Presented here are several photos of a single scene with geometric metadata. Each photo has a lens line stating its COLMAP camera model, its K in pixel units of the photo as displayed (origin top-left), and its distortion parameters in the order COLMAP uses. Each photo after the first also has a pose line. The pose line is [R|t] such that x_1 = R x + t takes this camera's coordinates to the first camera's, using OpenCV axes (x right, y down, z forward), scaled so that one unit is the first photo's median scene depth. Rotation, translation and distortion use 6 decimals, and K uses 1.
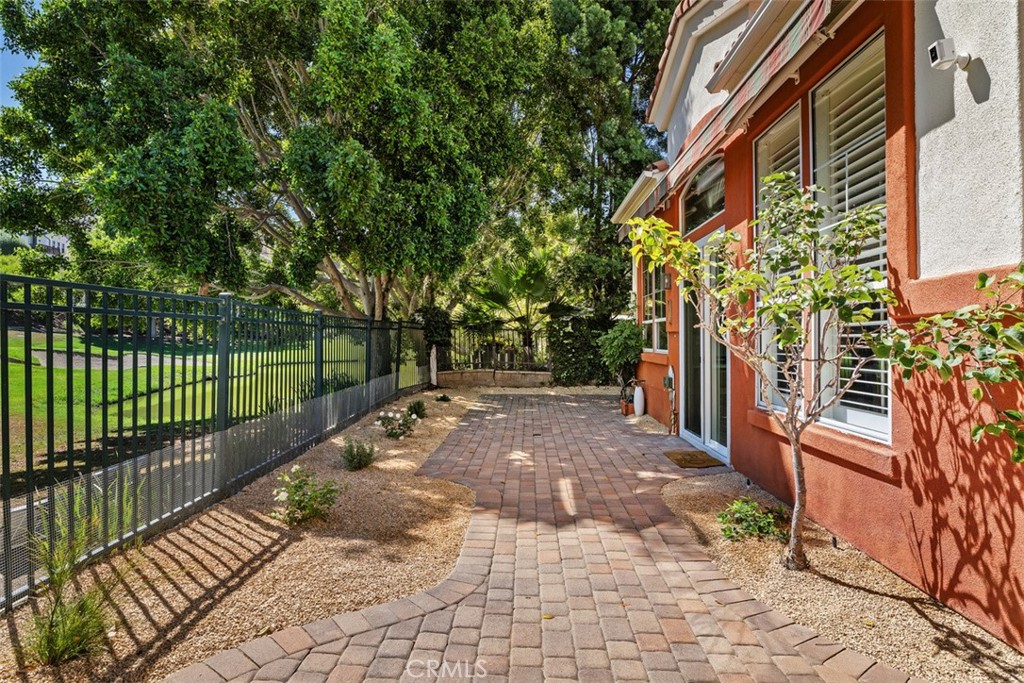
lens RADIAL K [[559.6, 0, 510.5], [0, 559.6, 337.7], [0, 0, 1]] dist [-0.012179, 0.005944]
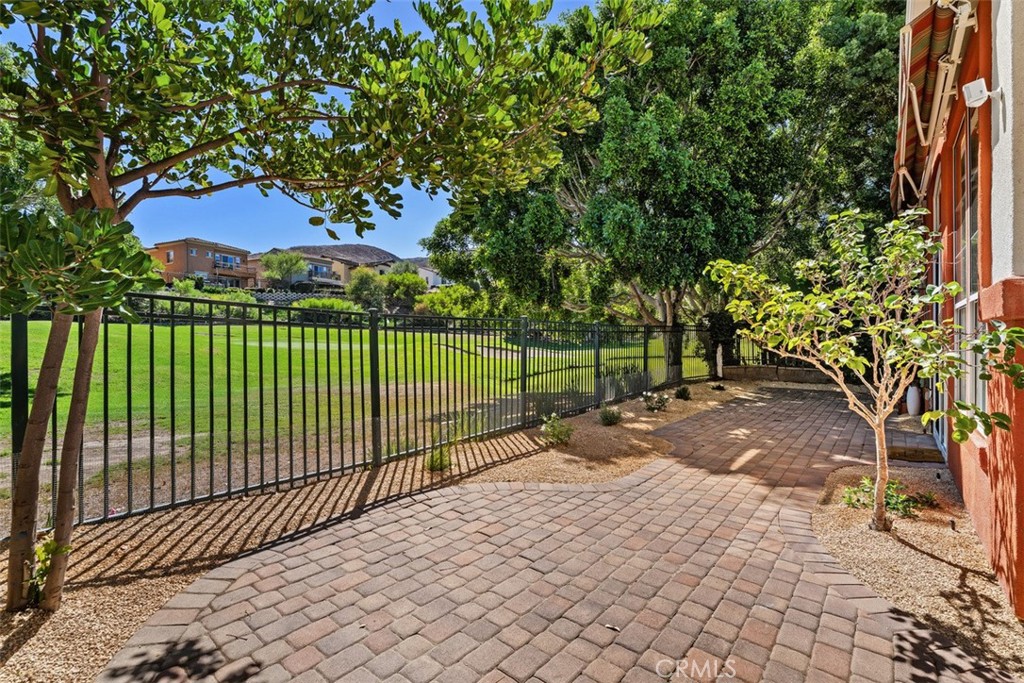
lens RADIAL K [[466.5, 0, 513.2], [0, 466.5, 349.1], [0, 0, 1]] dist [0.013273, 0.000714]
pose [[0.793949, 0.009803, -0.607905, 0.220816], [0.005828, 0.999701, 0.023732, -0.004476], [0.607956, -0.022385, 0.793655, -0.130550]]
